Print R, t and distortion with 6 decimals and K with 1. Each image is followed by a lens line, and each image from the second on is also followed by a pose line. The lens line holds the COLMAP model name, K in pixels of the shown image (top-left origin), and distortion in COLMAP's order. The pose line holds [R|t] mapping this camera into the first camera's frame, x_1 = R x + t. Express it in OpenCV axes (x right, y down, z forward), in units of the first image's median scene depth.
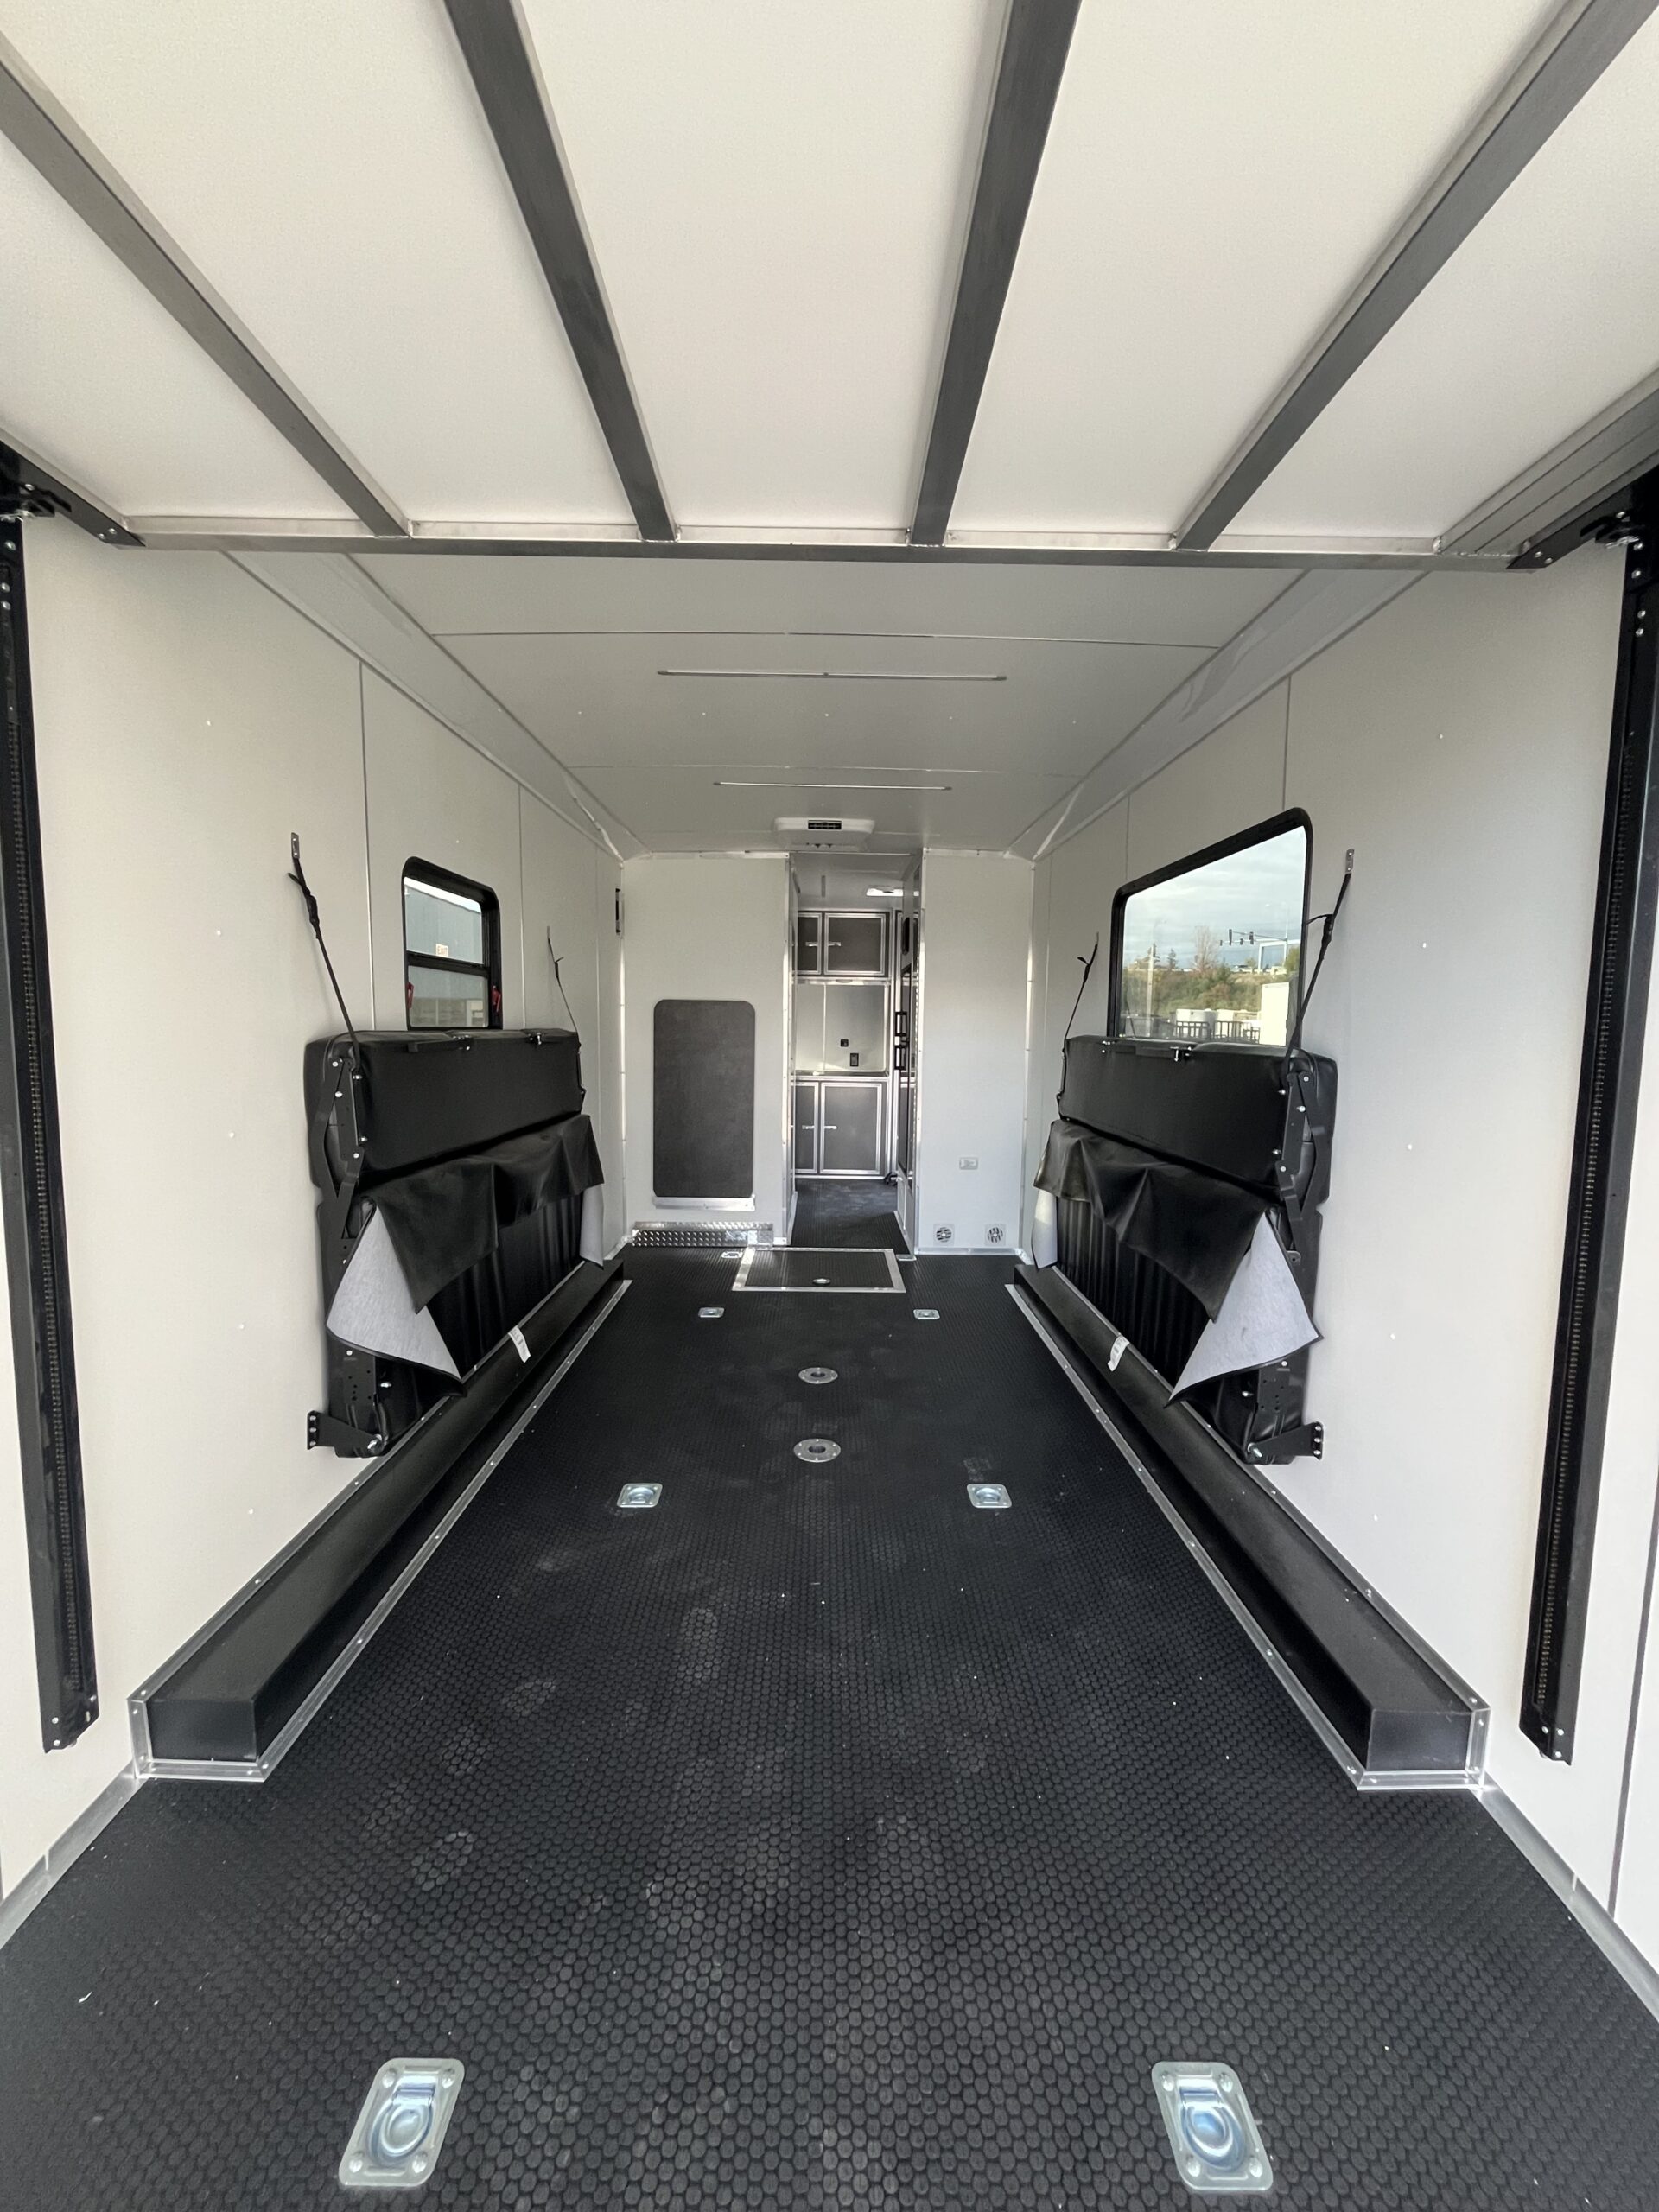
lens RADIAL K [[901.5, 0, 821.3], [0, 901.5, 1111.6], [0, 0, 1]] dist [-0.000882, -0.000097]
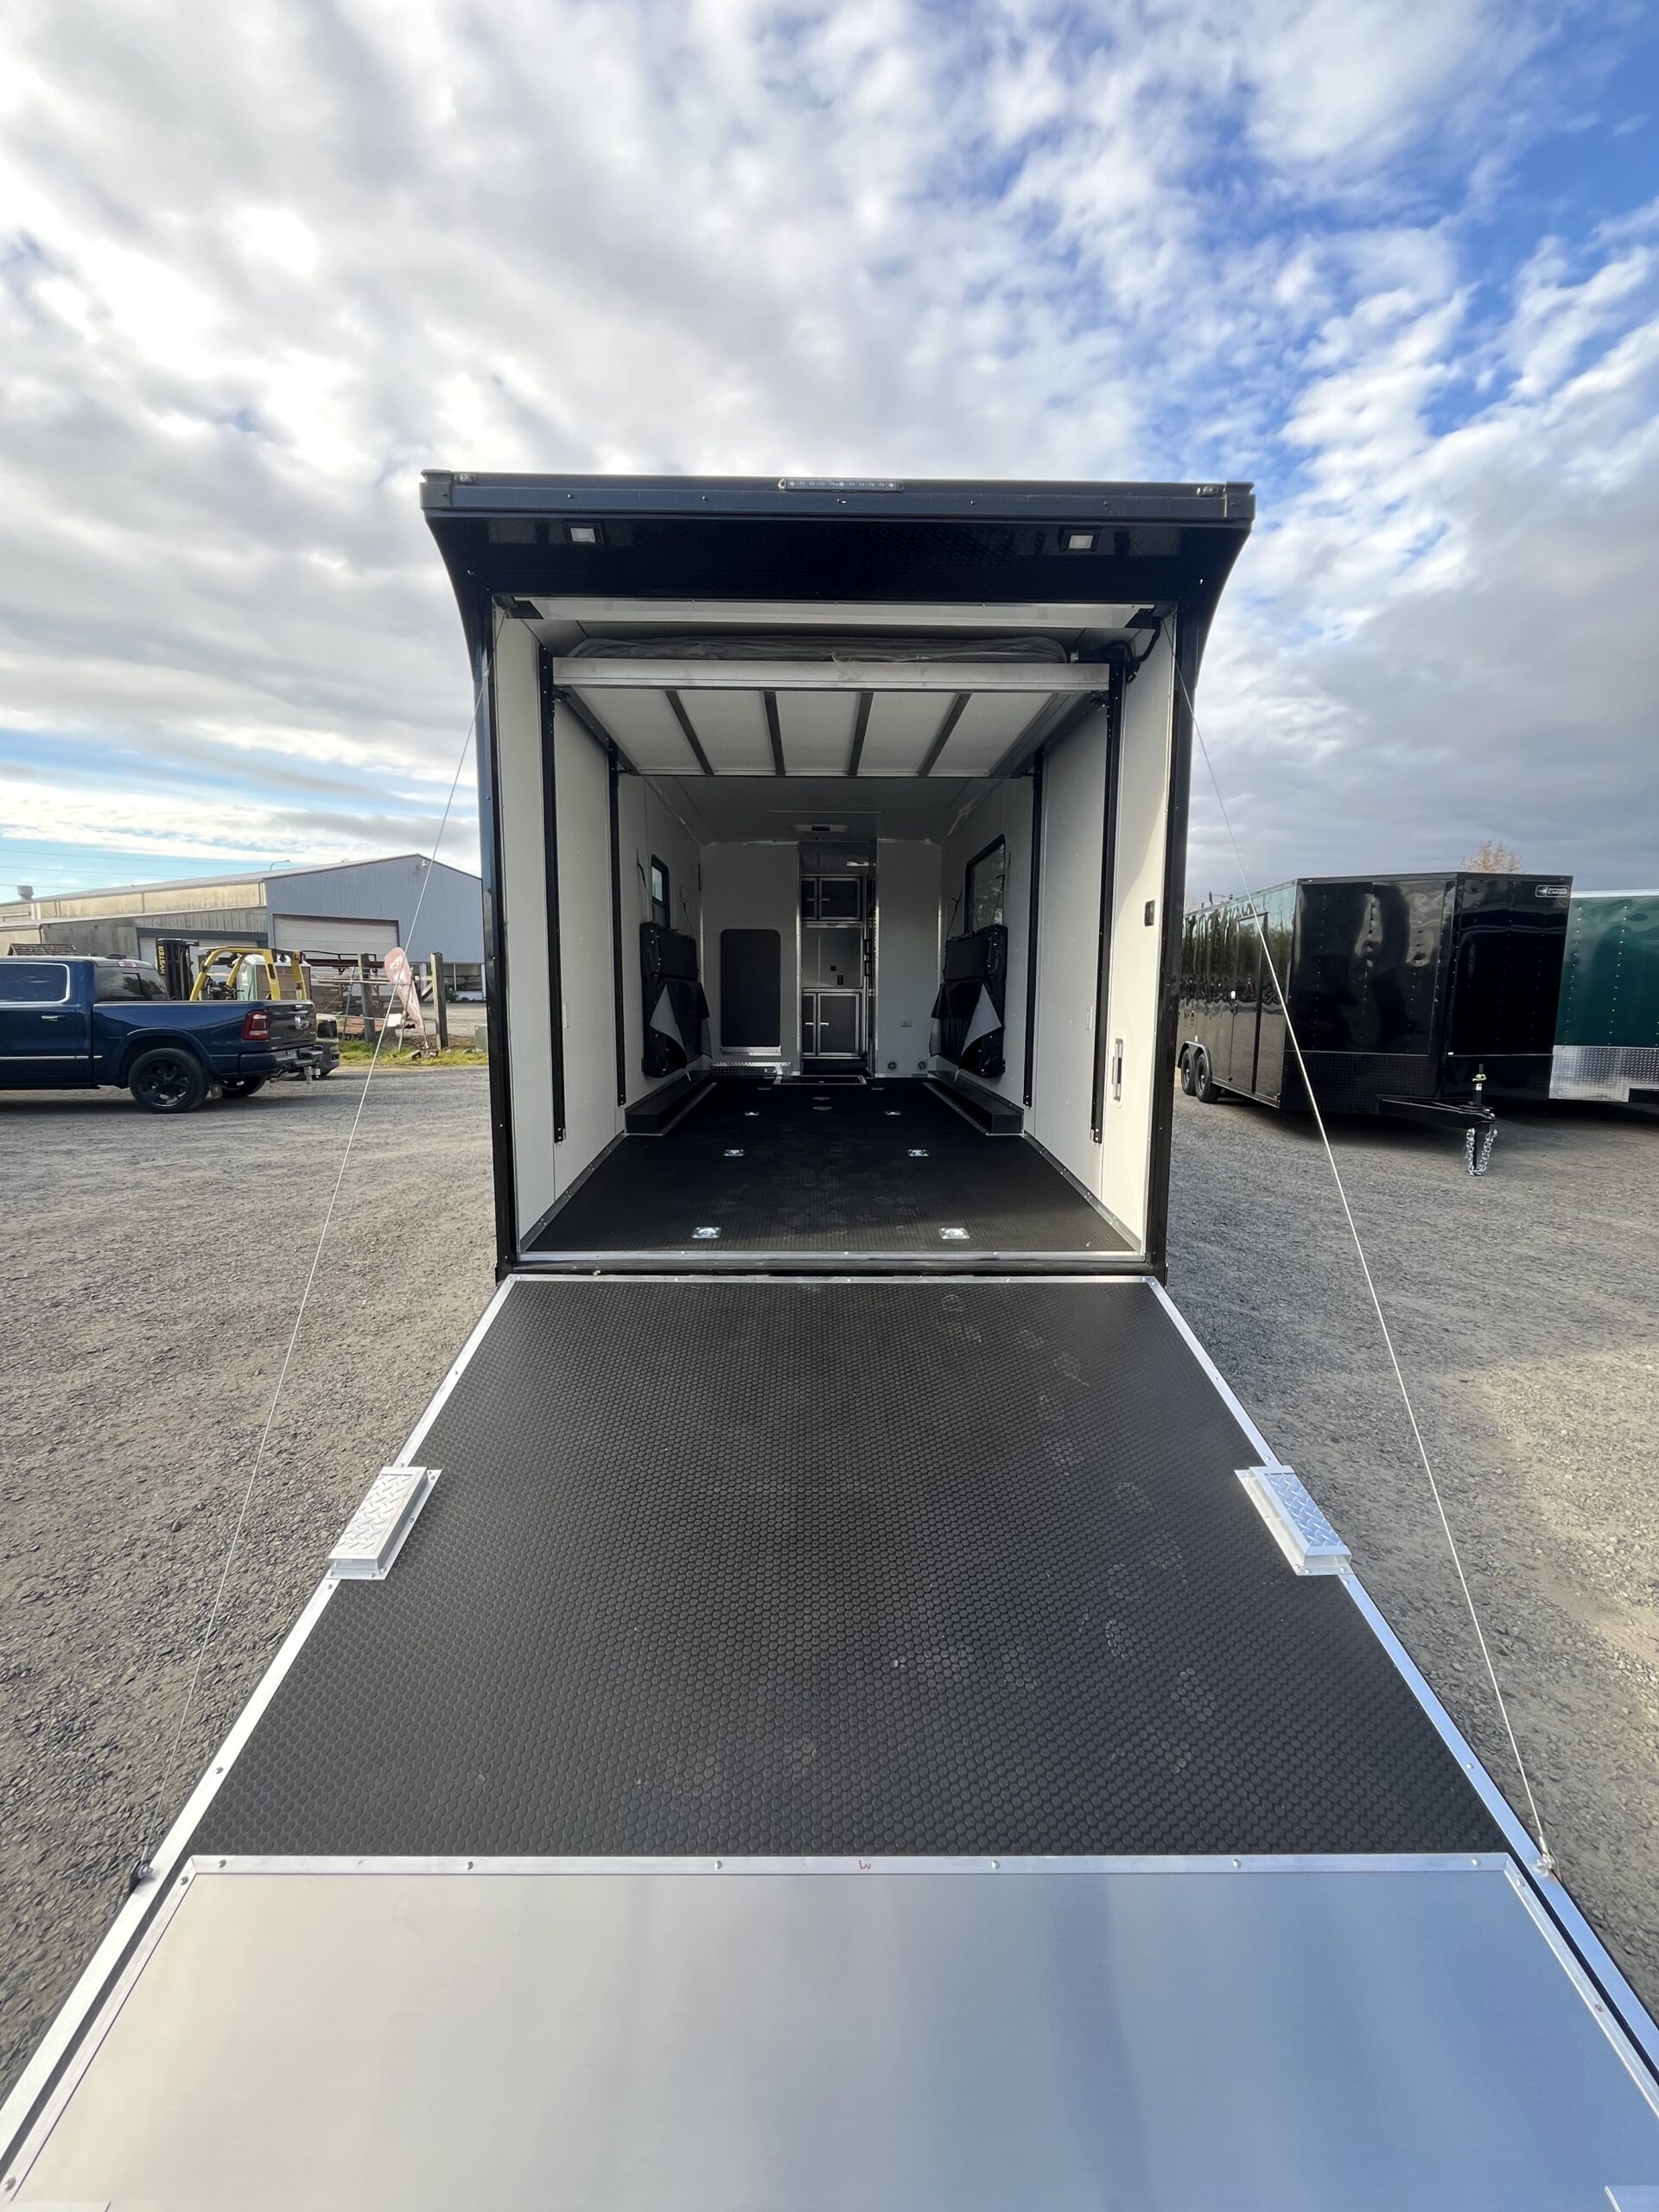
lens RADIAL K [[901.5, 0, 831.1], [0, 901.5, 1116.0], [0, 0, 1]] dist [-0.000882, -0.000097]
pose [[0.999745, -0.011399, 0.019474, -0.014504], [0.010586, 0.999089, 0.041345, 0.158279], [-0.019928, -0.041128, 0.998955, -0.712466]]
